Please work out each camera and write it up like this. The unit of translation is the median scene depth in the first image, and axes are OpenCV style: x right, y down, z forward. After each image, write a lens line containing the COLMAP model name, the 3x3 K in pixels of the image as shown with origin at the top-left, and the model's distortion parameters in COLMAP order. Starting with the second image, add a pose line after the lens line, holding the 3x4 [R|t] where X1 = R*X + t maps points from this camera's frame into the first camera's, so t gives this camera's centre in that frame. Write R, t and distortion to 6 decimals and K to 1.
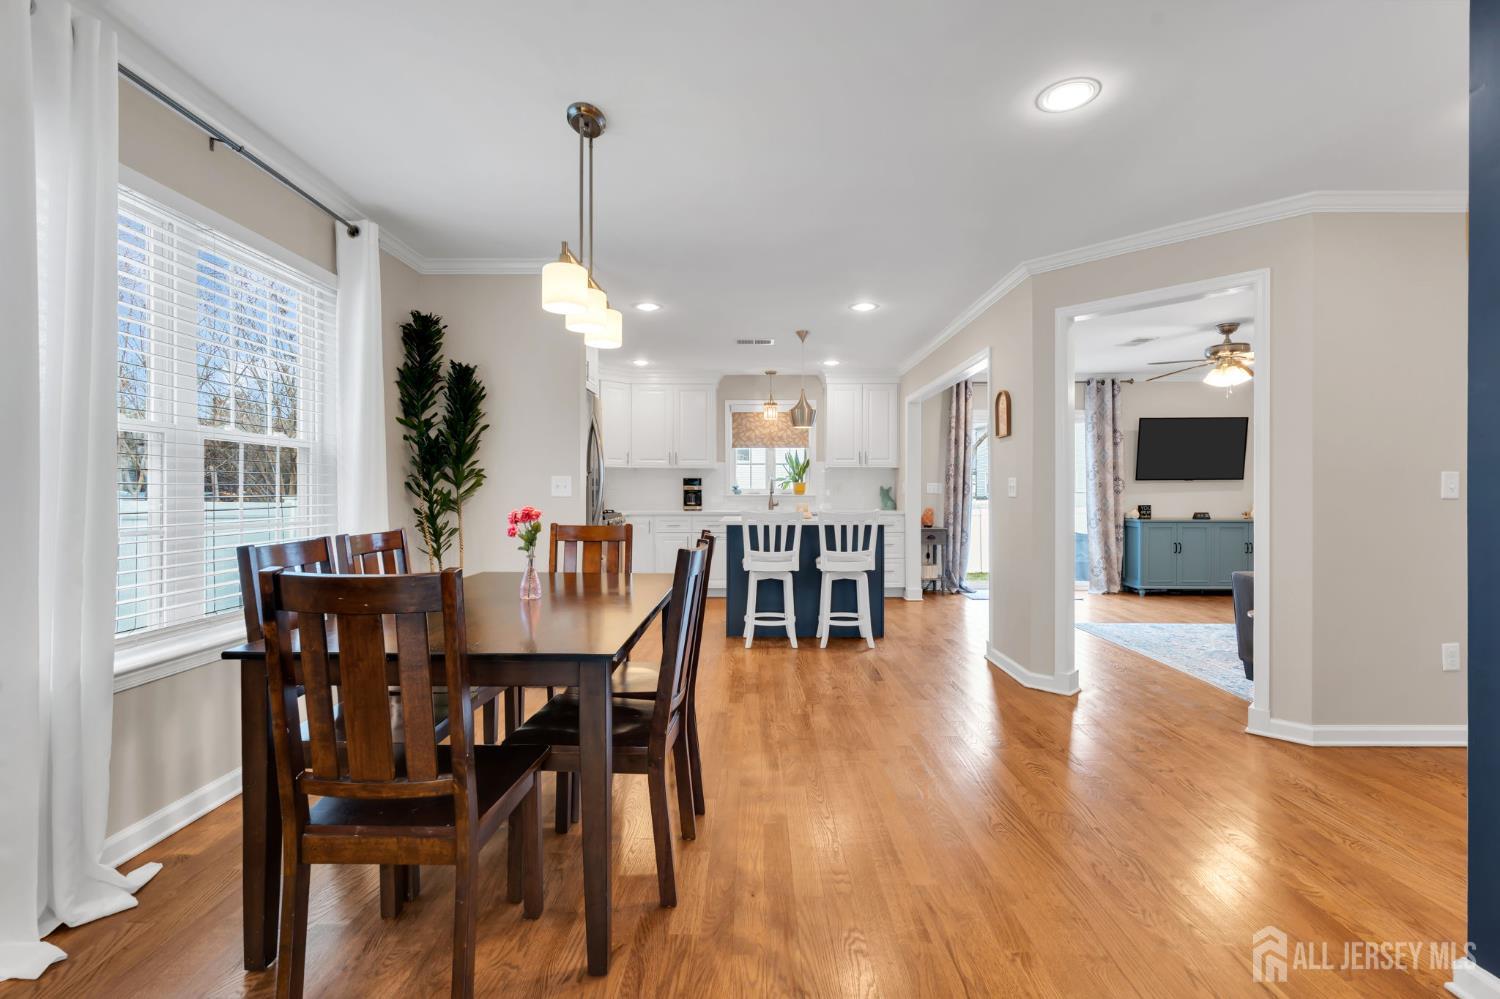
lens RADIAL K [[669.3, 0, 754.5], [0, 669.3, 494.9], [0, 0, 1]] dist [-0.013307, 0.004749]
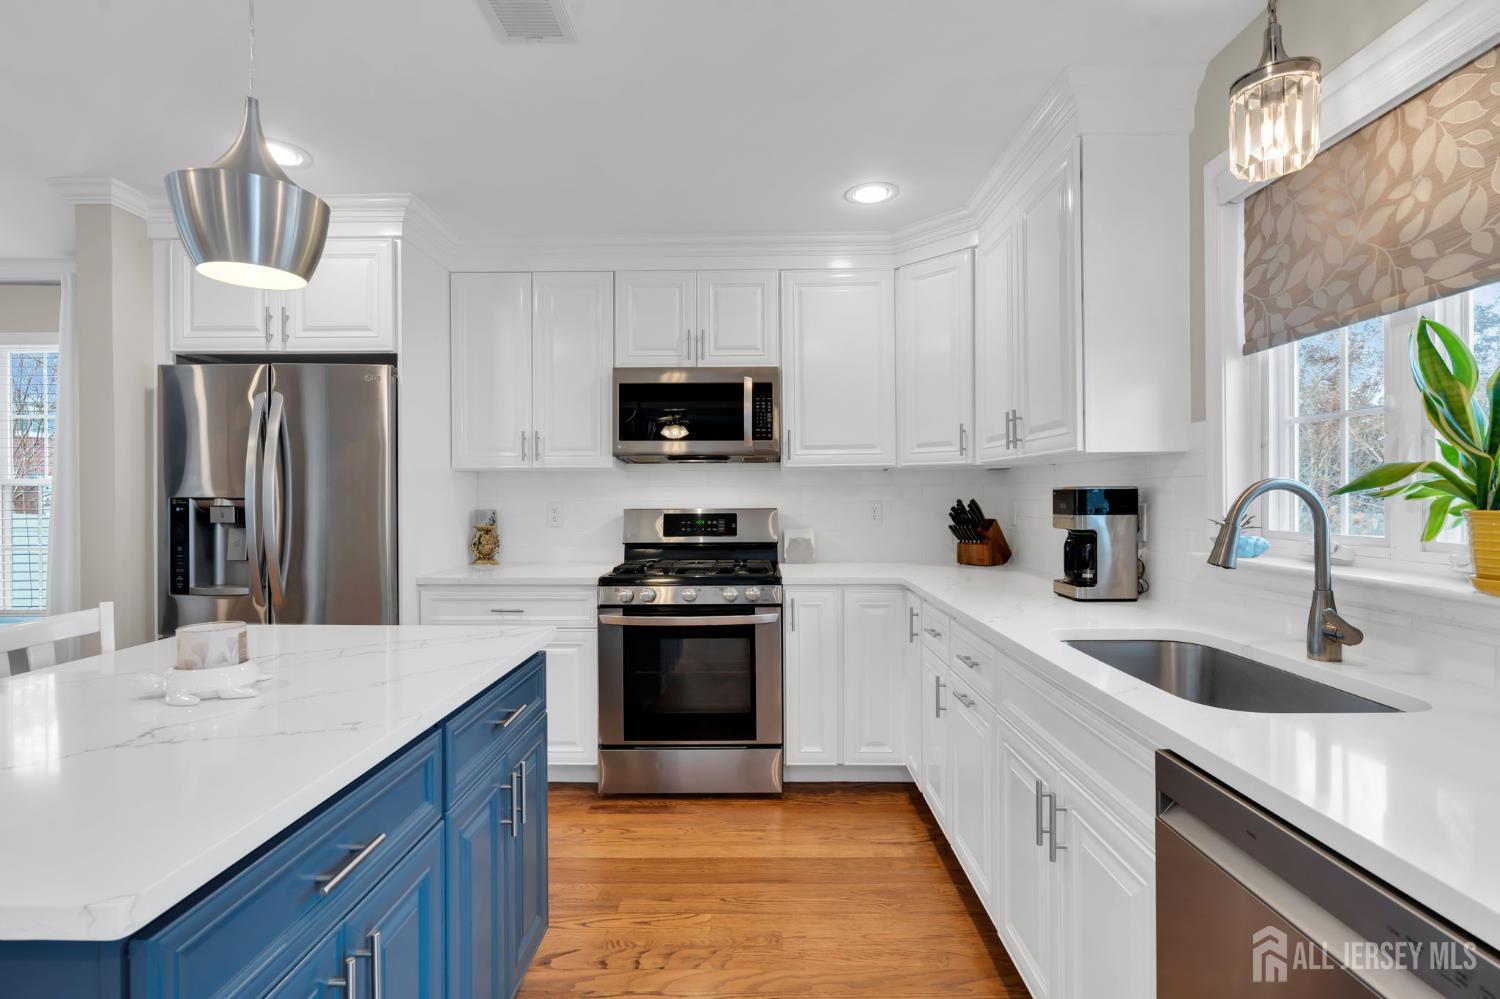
lens RADIAL K [[683.8, 0, 743.9], [0, 683.8, 502.9], [0, 0, 1]] dist [-0.010526, 0.000468]
pose [[0.000412, 0.010545, -0.999944, 0.208200], [-0.001920, 0.999943, 0.010544, -0.021791], [0.999998, 0.001915, 0.000432, 0.847120]]
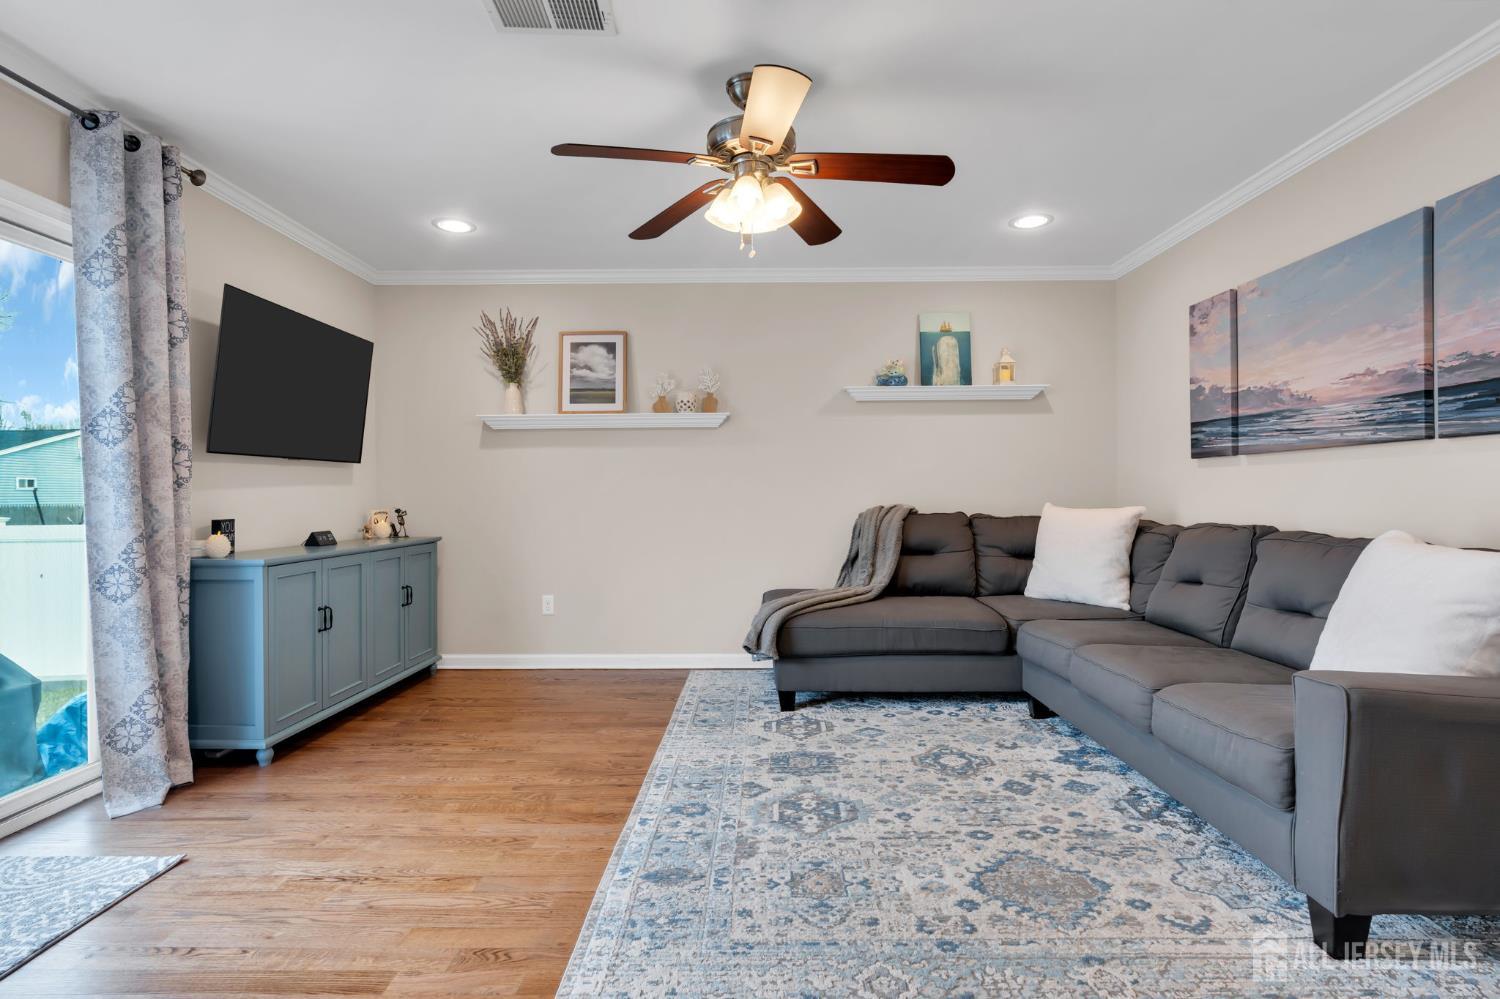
lens RADIAL K [[737.8, 0, 748.7], [0, 737.8, 495.9], [0, 0, 1]] dist [-0.006273, 0.002246]
pose [[0.002997, -0.002447, 0.999993, 0.169019], [0.010645, 0.999940, 0.002415, 0.004096], [-0.999939, 0.010637, 0.003023, 0.708037]]
